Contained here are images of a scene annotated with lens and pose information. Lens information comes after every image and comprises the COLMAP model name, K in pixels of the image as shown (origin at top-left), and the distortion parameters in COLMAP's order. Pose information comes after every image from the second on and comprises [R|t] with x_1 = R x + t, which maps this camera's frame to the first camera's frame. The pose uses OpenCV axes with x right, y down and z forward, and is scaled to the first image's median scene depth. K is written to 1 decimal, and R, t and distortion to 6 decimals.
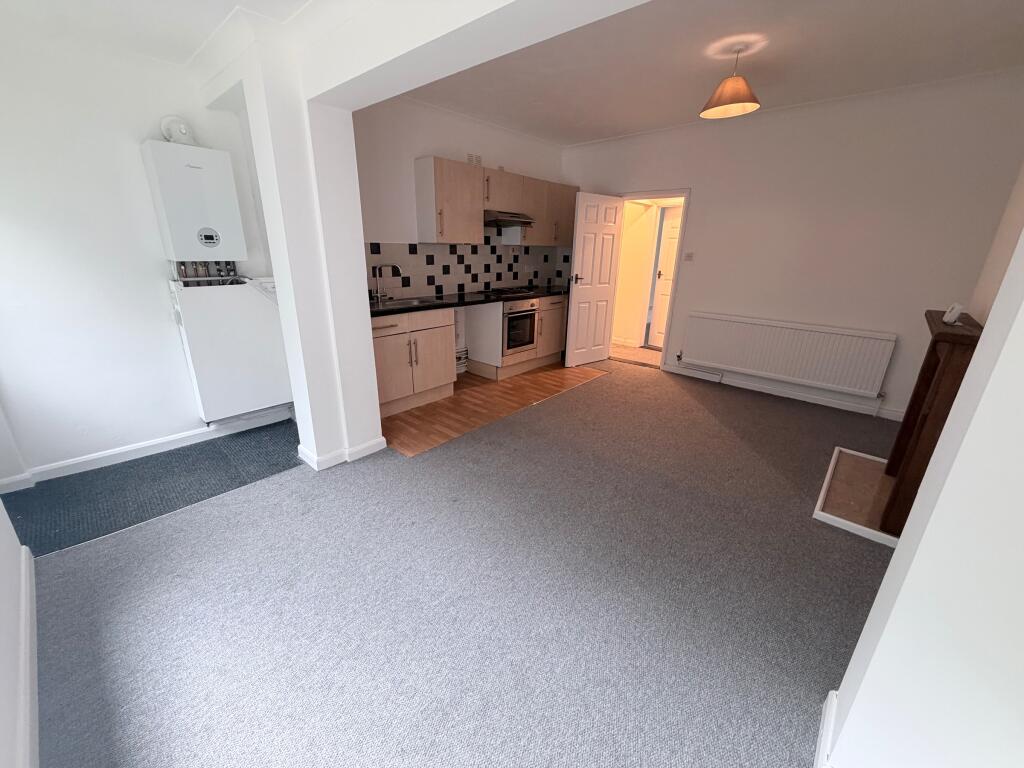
lens RADIAL K [[407.9, 0, 510.0], [0, 407.9, 384.5], [0, 0, 1]] dist [0.001510, -0.000142]
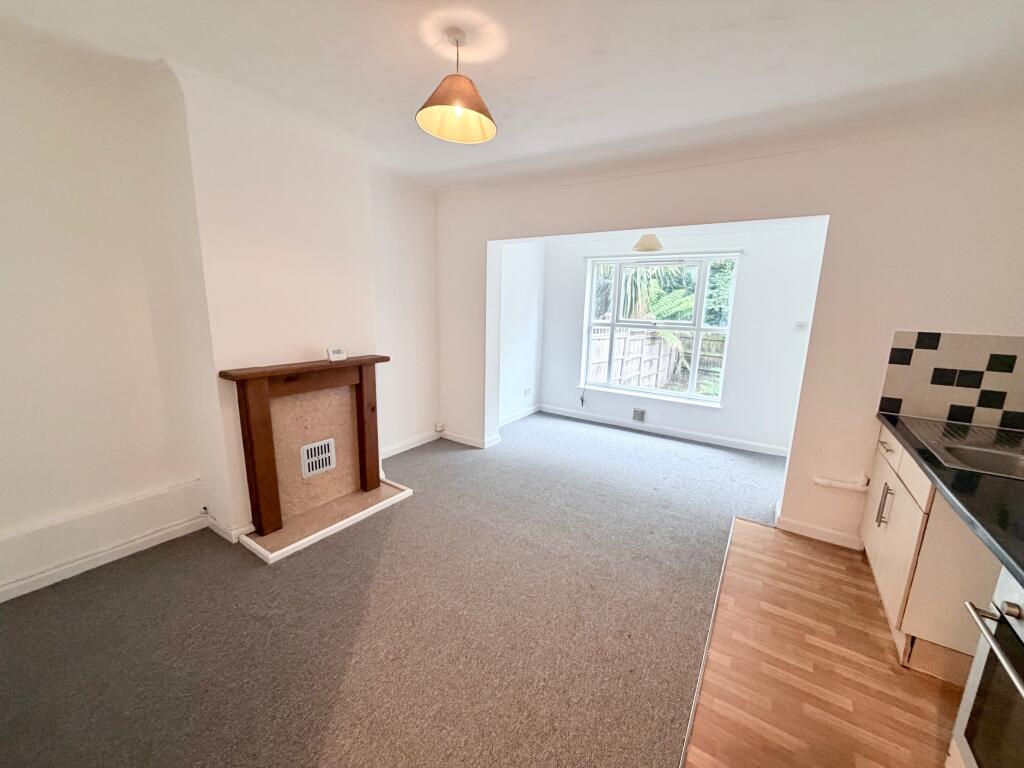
lens RADIAL K [[407.9, 0, 510.0], [0, 407.9, 384.5], [0, 0, 1]] dist [0.001510, -0.000142]
pose [[-0.987227, -0.014745, -0.158638, 0.341667], [-0.092422, 0.864056, 0.494839, -0.398705], [0.129775, 0.503180, -0.854382, 1.115814]]
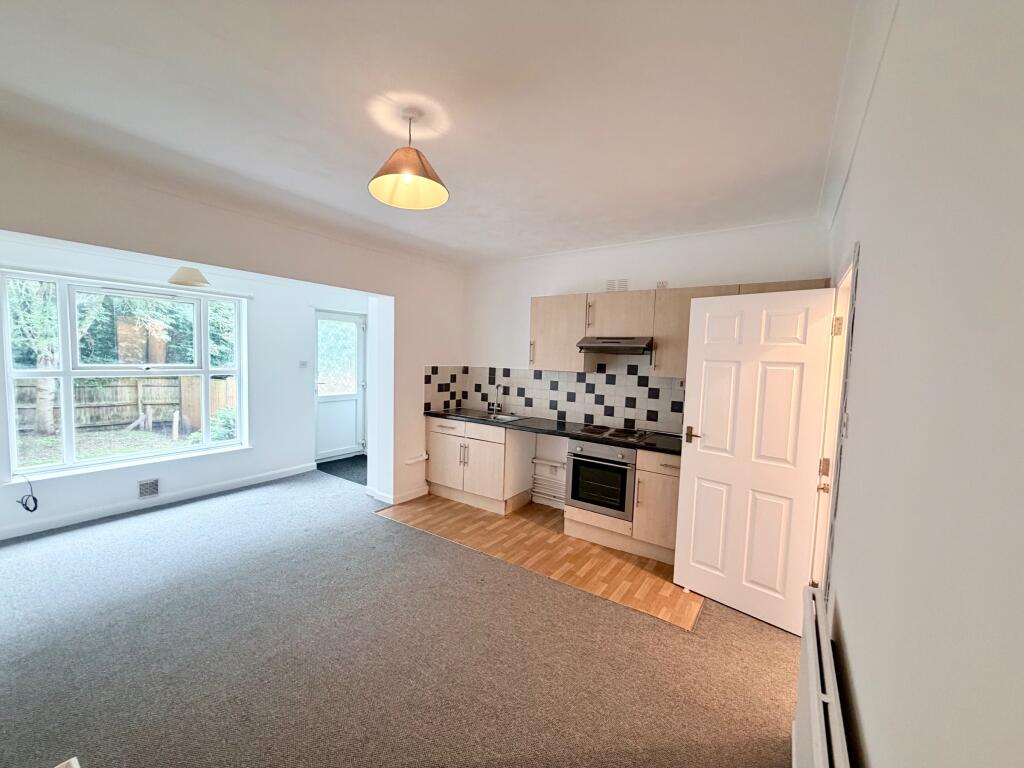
lens RADIAL K [[407.9, 0, 510.0], [0, 407.9, 384.5], [0, 0, 1]] dist [0.001510, -0.000142]
pose [[0.131453, 0.056126, -0.989732, 0.780839], [-0.346976, 0.937847, 0.007099, -0.268617], [0.928616, 0.342480, 0.142757, 0.727210]]
